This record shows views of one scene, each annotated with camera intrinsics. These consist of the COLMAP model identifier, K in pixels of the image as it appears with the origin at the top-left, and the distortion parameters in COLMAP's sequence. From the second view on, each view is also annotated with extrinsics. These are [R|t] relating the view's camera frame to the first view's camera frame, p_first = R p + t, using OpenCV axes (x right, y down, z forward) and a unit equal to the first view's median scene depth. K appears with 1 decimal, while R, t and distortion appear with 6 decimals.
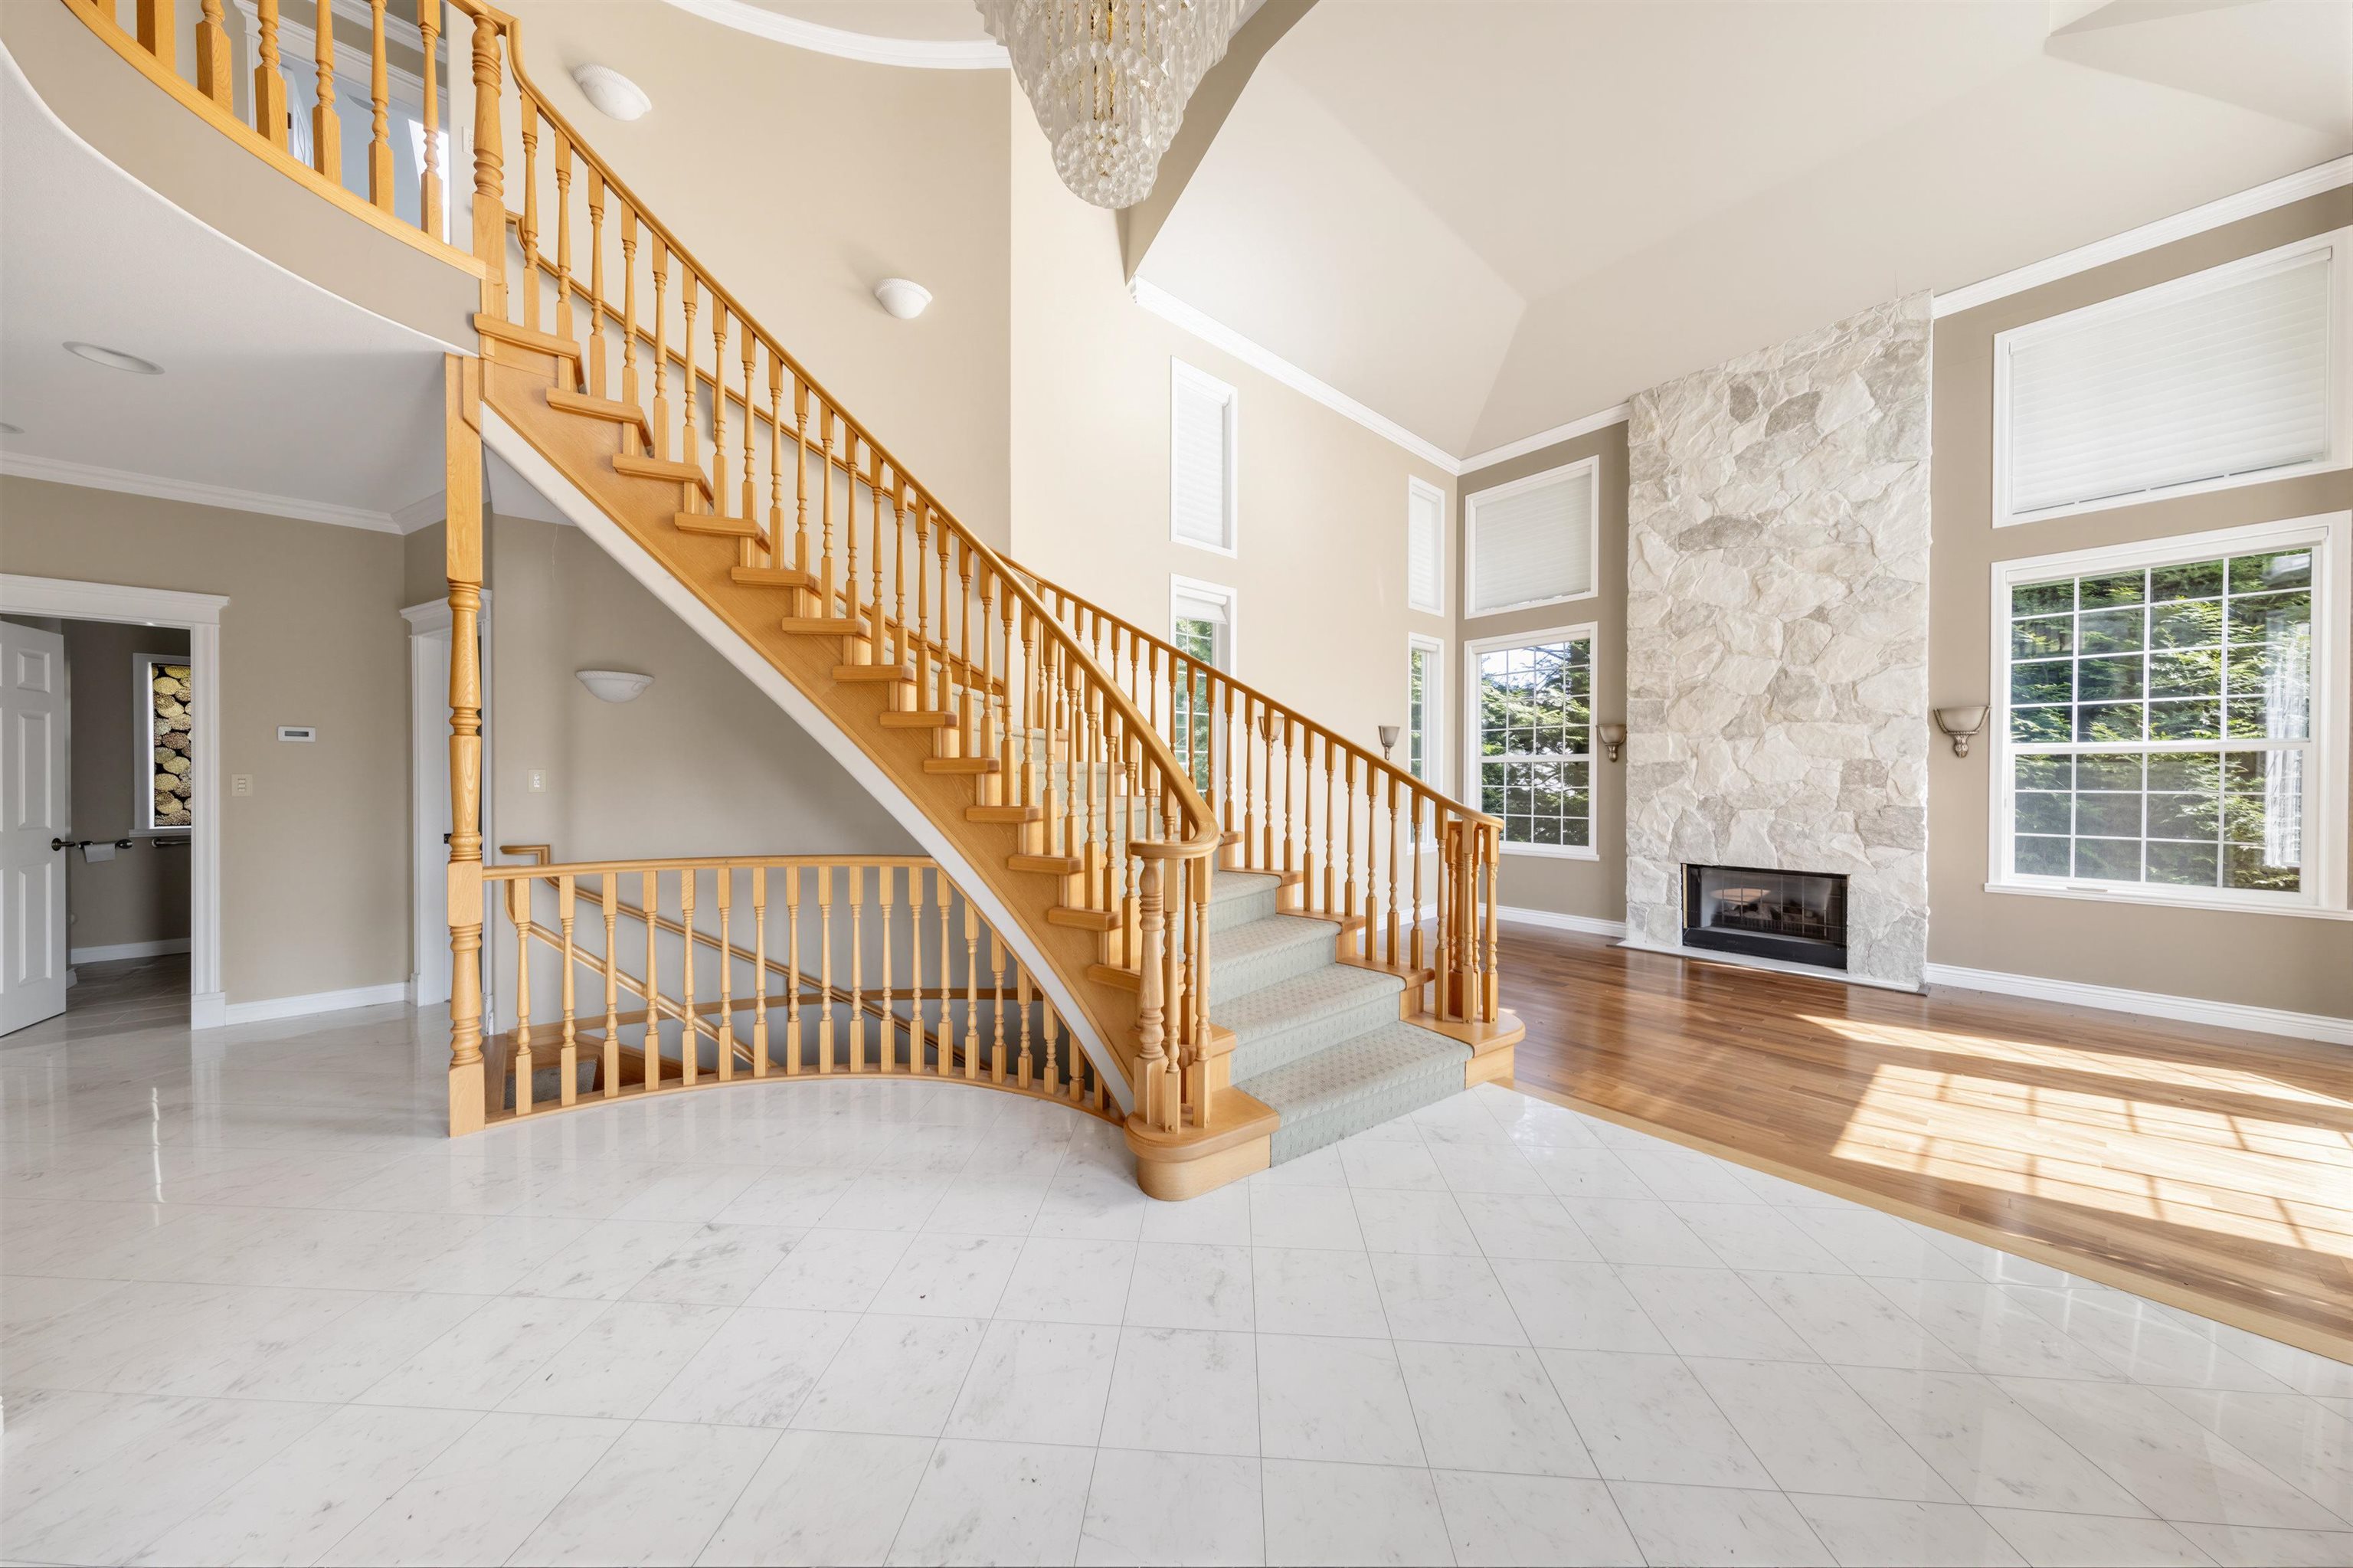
lens RADIAL K [[735.9, 0, 1181.3], [0, 735.9, 777.4], [0, 0, 1]] dist [0.006064, -0.000398]
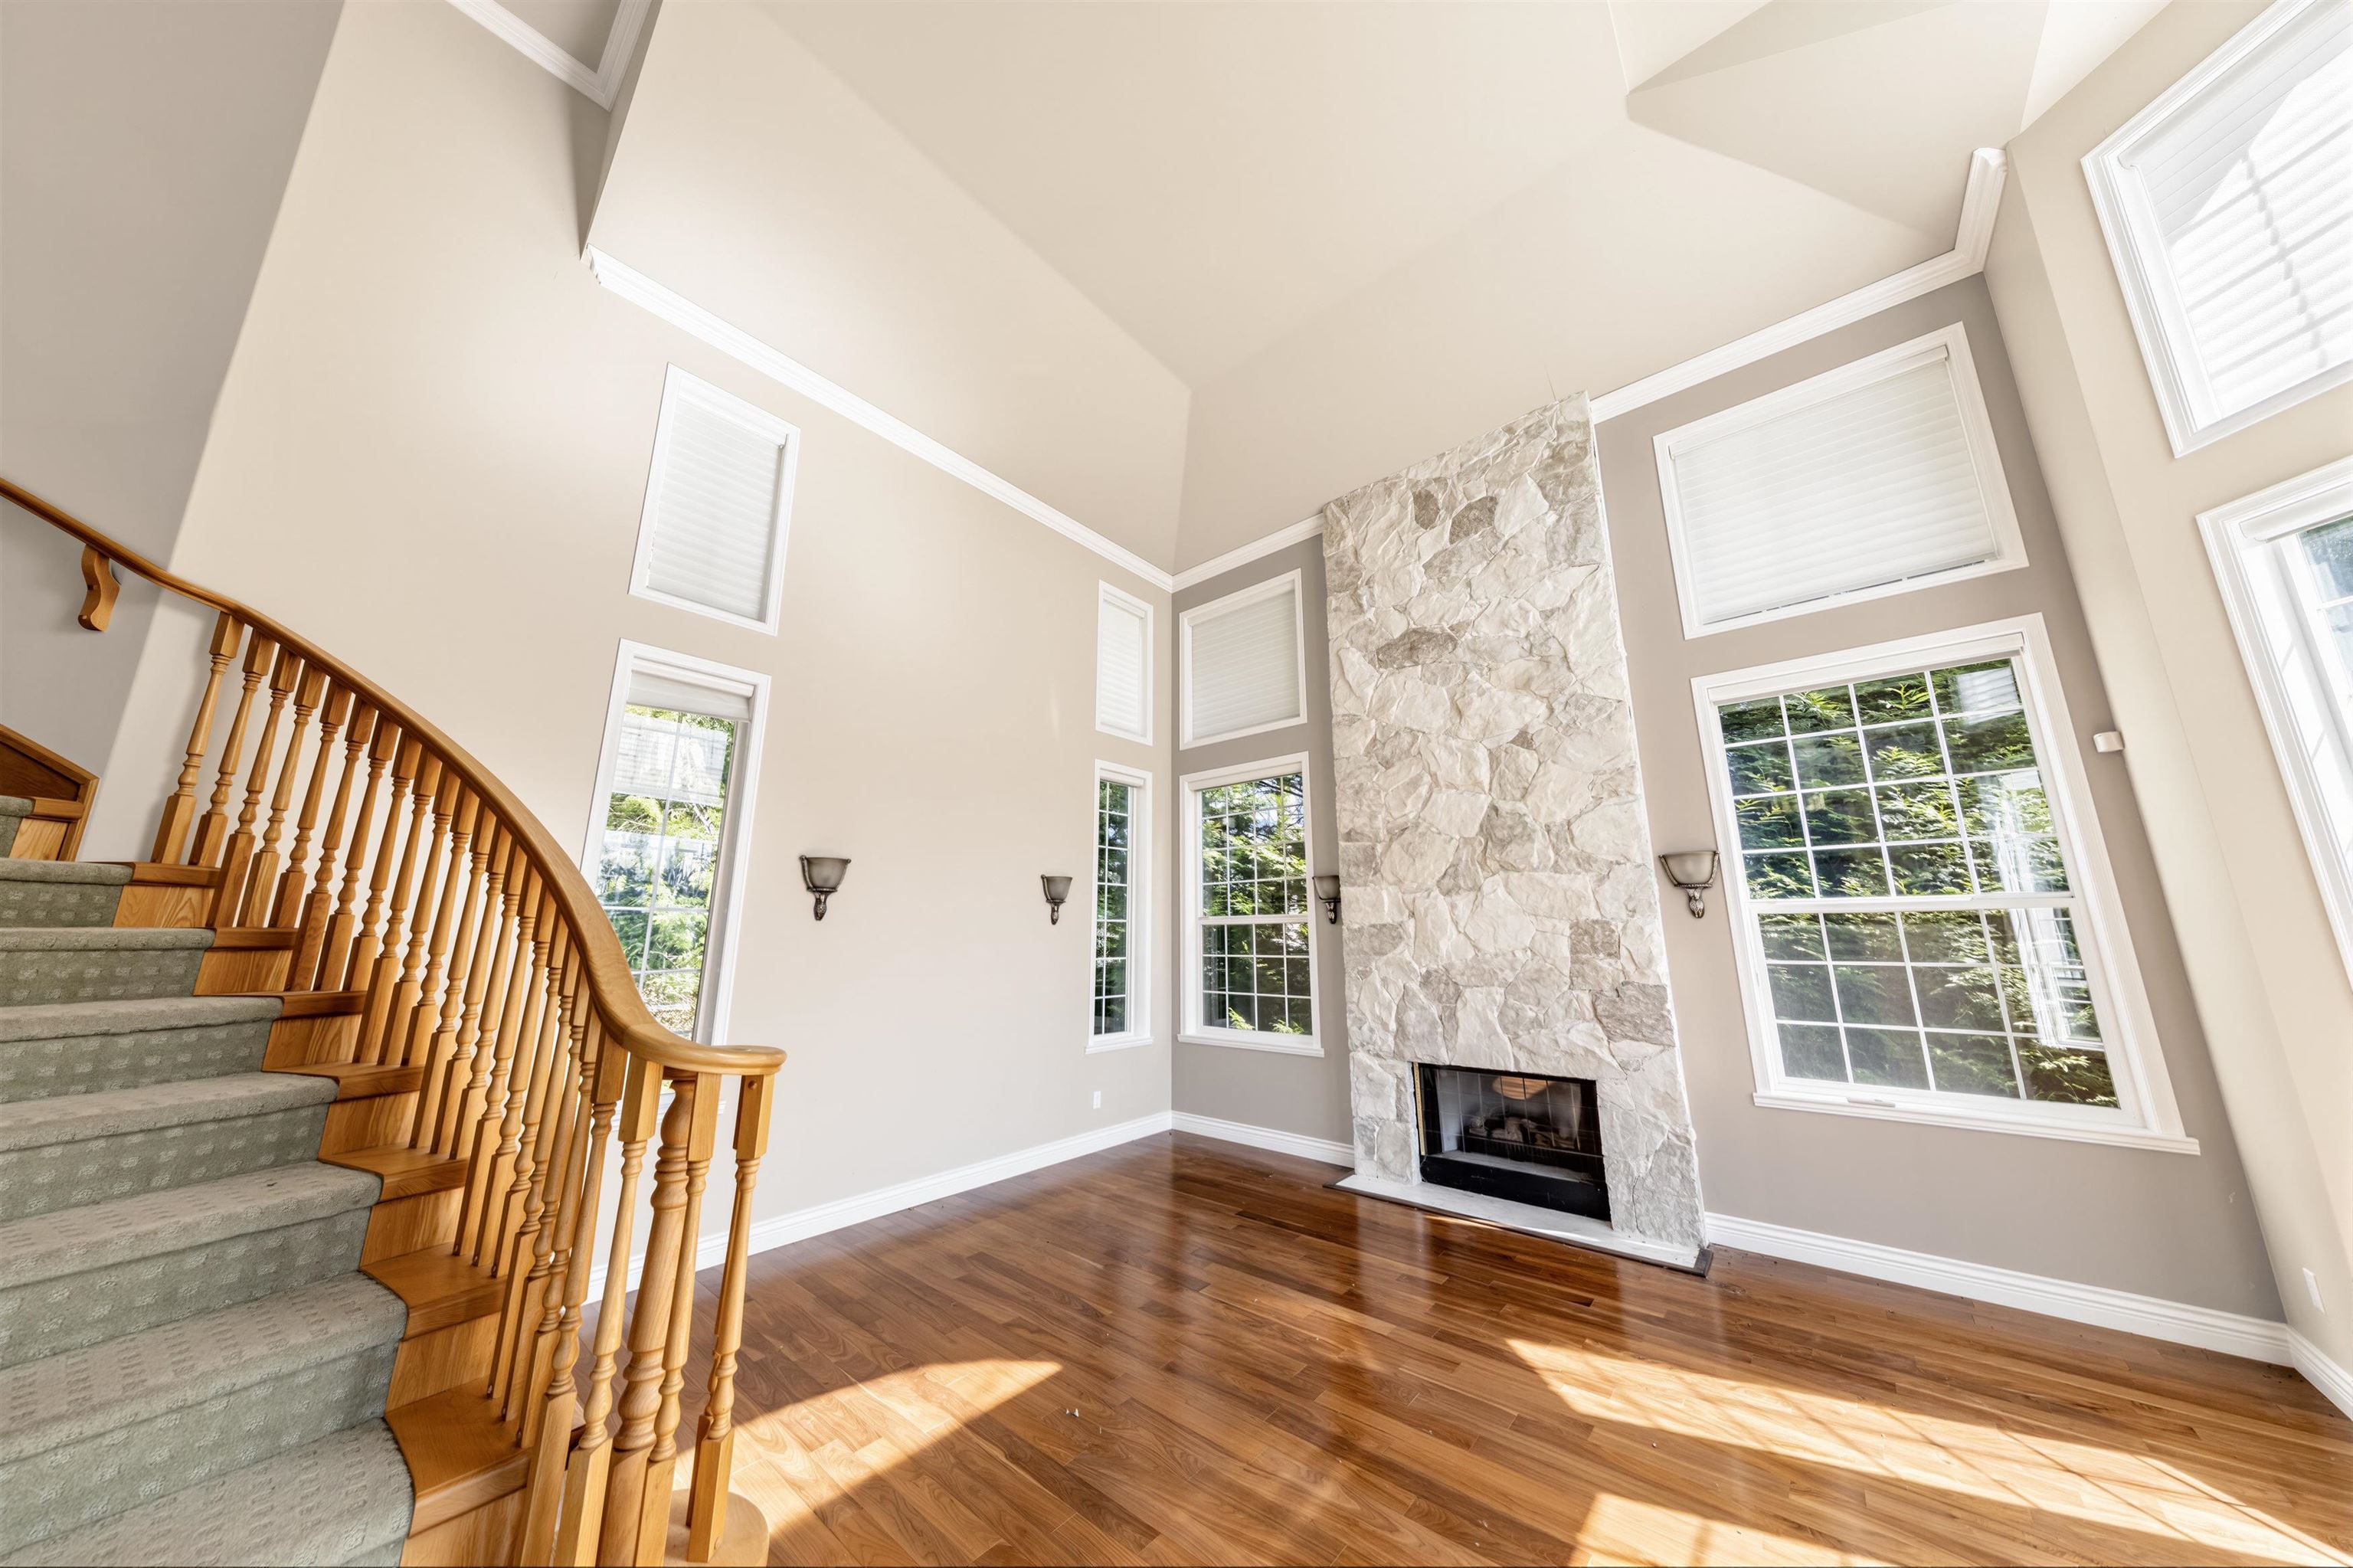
lens RADIAL K [[735.9, 0, 1175.5], [0, 735.9, 774.9], [0, 0, 1]] dist [0.006064, -0.000398]
pose [[0.989236, 0.028777, 0.143473, 0.357509], [0.003602, 0.975387, -0.220472, -0.003899], [-0.146286, 0.218615, 0.964784, 0.272573]]
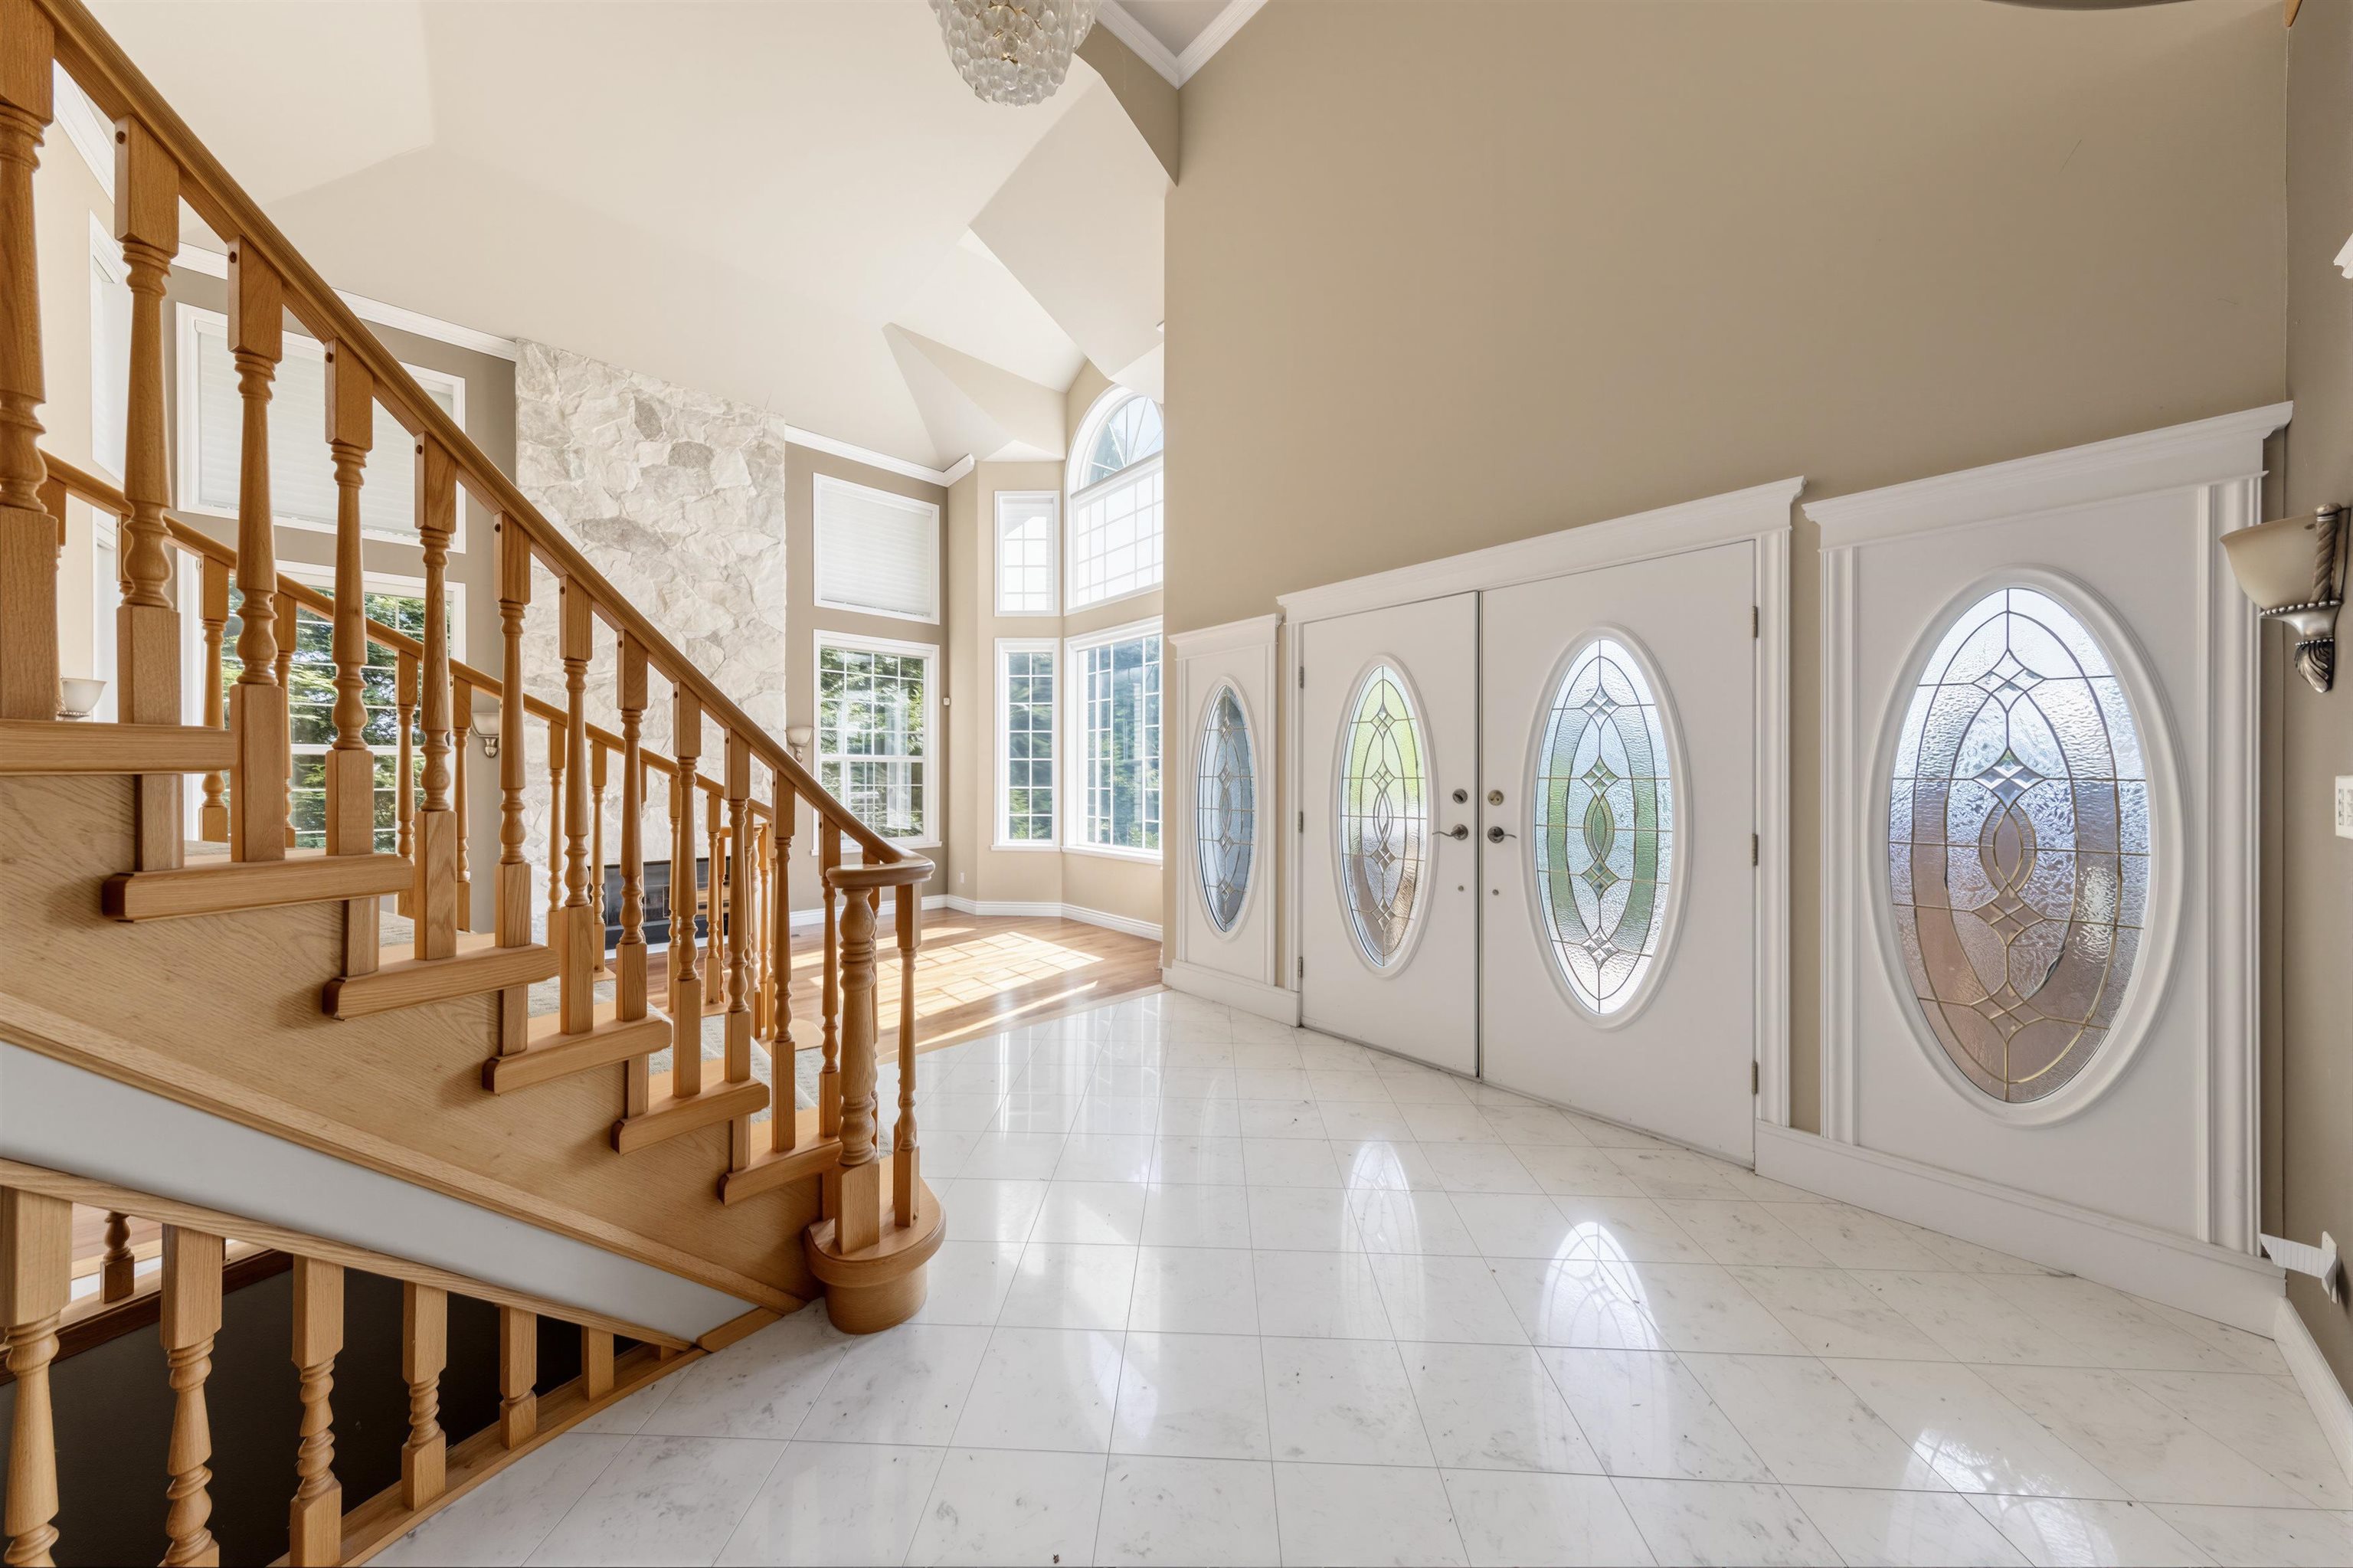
lens RADIAL K [[735.9, 0, 1169.3], [0, 735.9, 779.0], [0, 0, 1]] dist [0.006064, -0.000398]
pose [[-0.027446, 0.004548, 0.999613, -0.318088], [0.009878, 0.999942, -0.004278, 0.014903], [-0.999574, 0.009757, -0.027489, 0.302840]]
